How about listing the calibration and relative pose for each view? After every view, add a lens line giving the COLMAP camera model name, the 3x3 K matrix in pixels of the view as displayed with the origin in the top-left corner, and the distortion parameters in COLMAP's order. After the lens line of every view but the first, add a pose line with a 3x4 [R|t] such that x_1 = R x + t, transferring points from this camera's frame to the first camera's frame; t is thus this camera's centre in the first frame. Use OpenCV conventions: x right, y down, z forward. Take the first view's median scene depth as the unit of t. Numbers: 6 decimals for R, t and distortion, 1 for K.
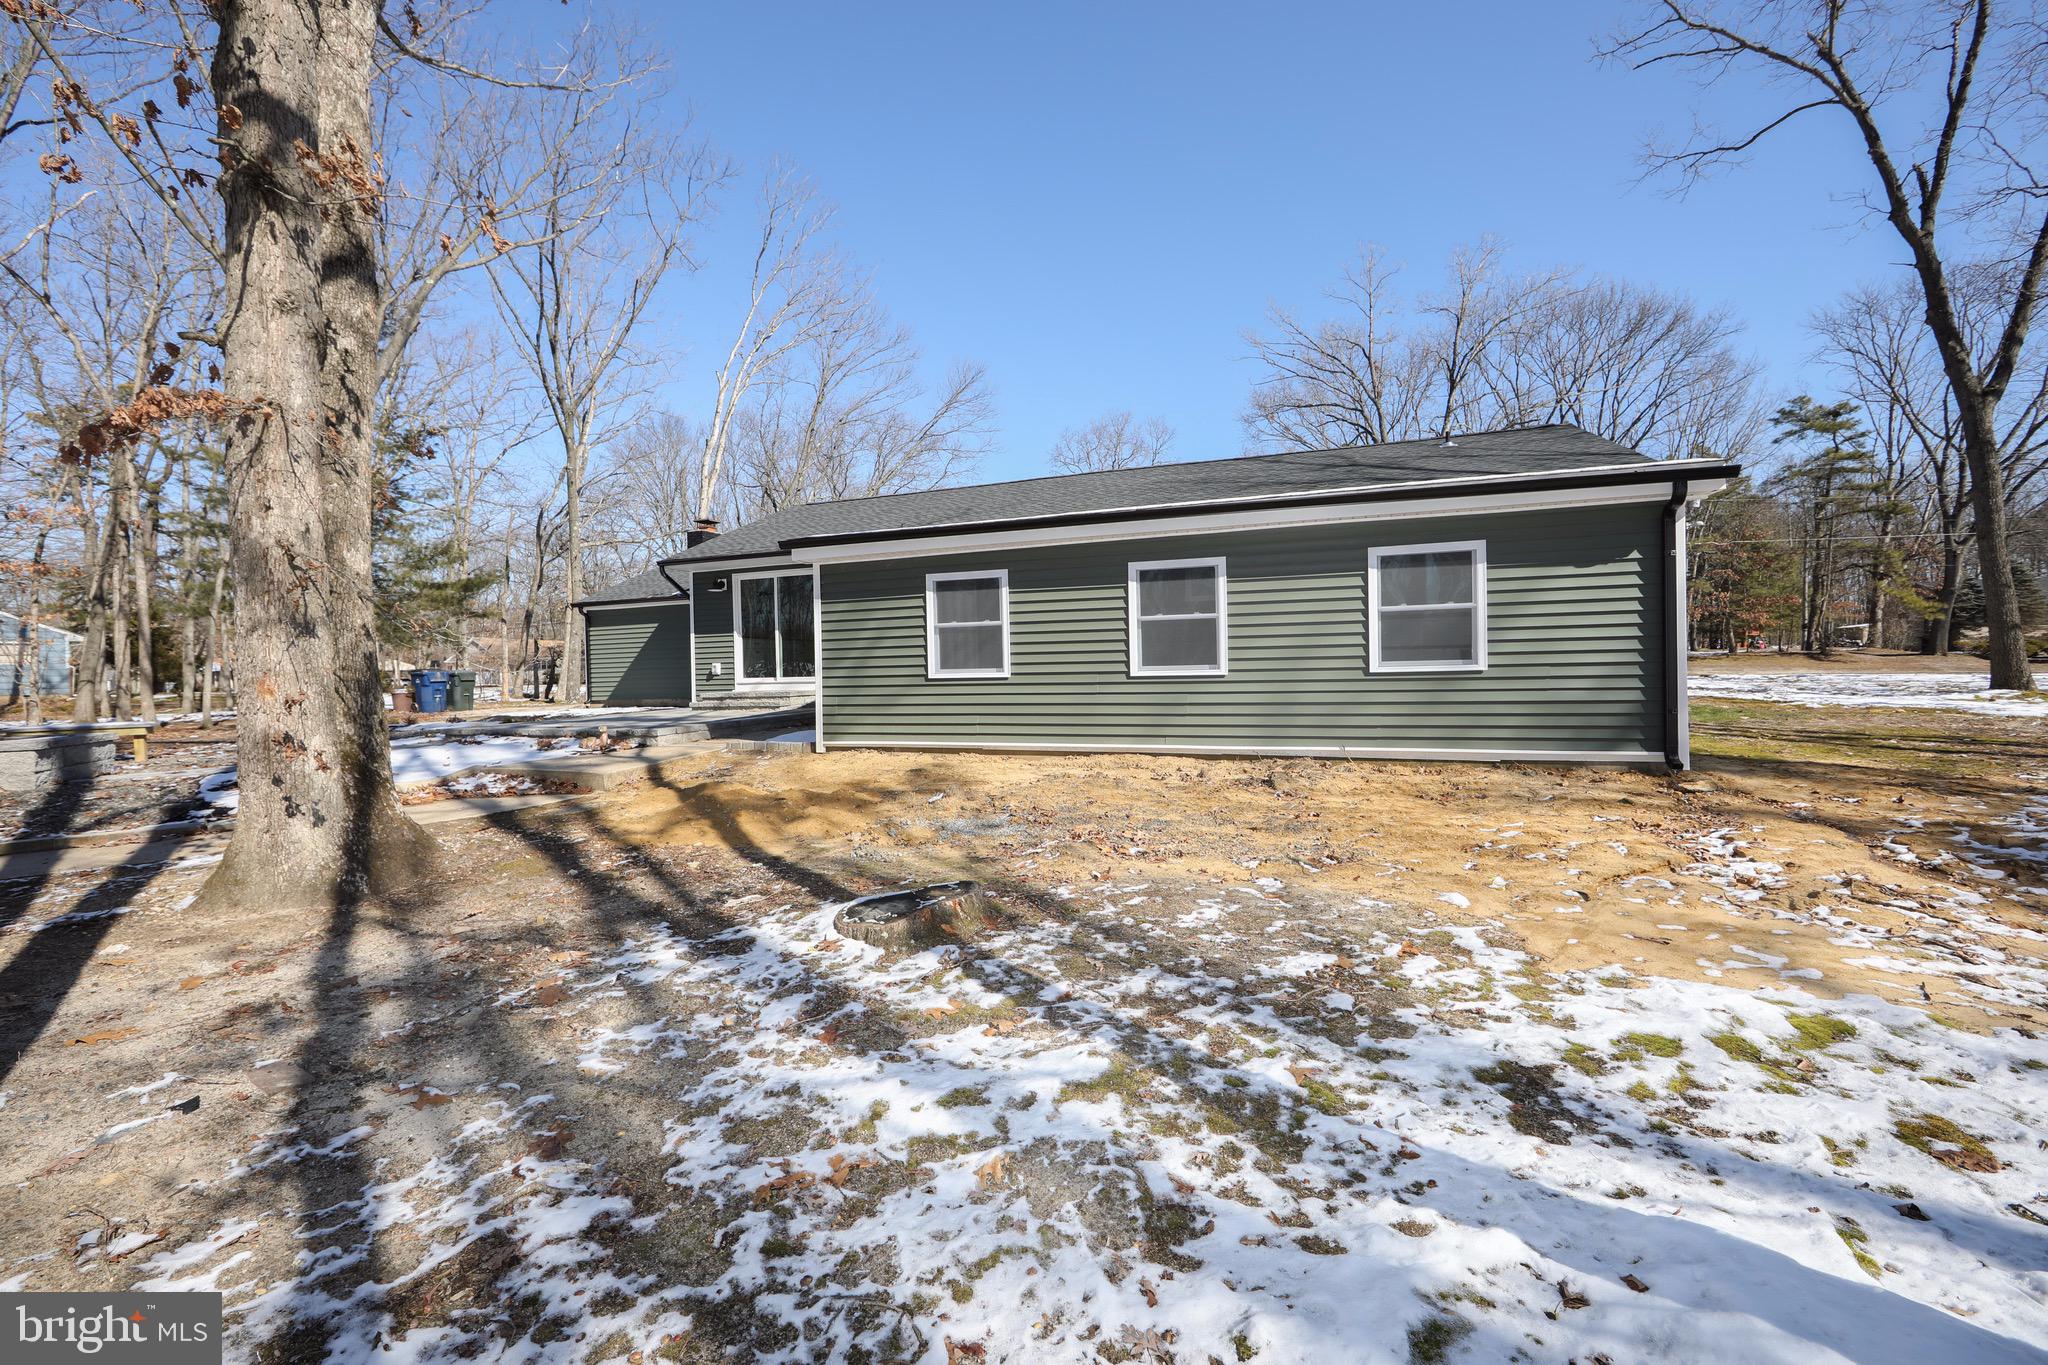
lens RADIAL K [[803.3, 0, 1025.1], [0, 803.3, 674.9], [0, 0, 1]] dist [-0.001906, -0.000053]
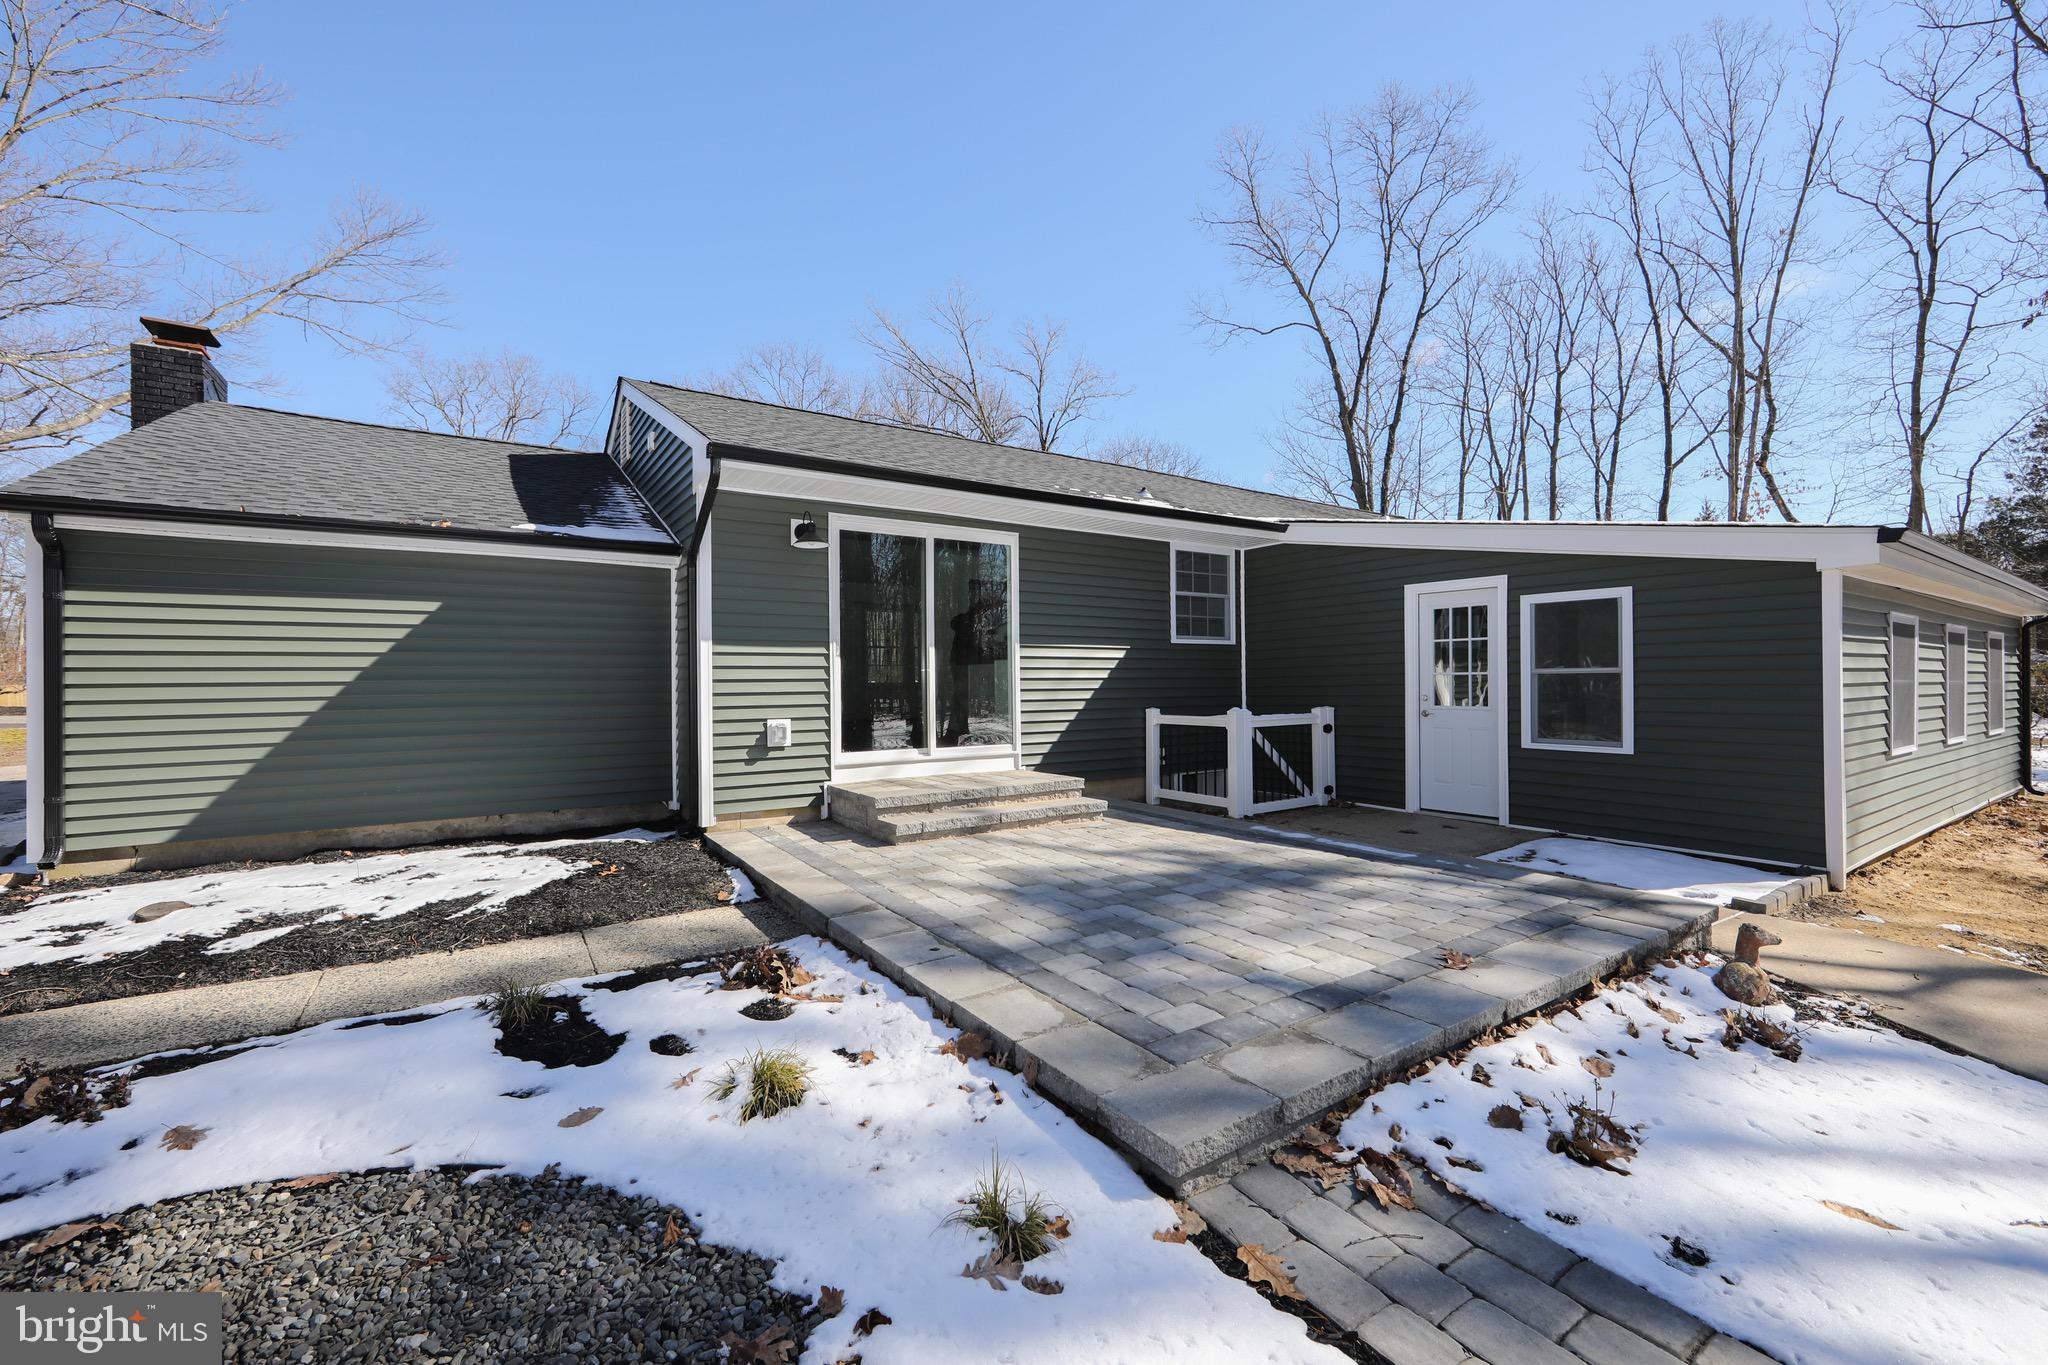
lens RADIAL K [[803.3, 0, 1012.6], [0, 803.3, 685.4], [0, 0, 1]] dist [-0.001906, -0.000053]
pose [[0.625674, 0.018128, 0.779874, -0.636780], [-0.000777, 0.999744, -0.022615, -0.022349], [-0.780085, 0.013544, 0.625527, 0.651534]]
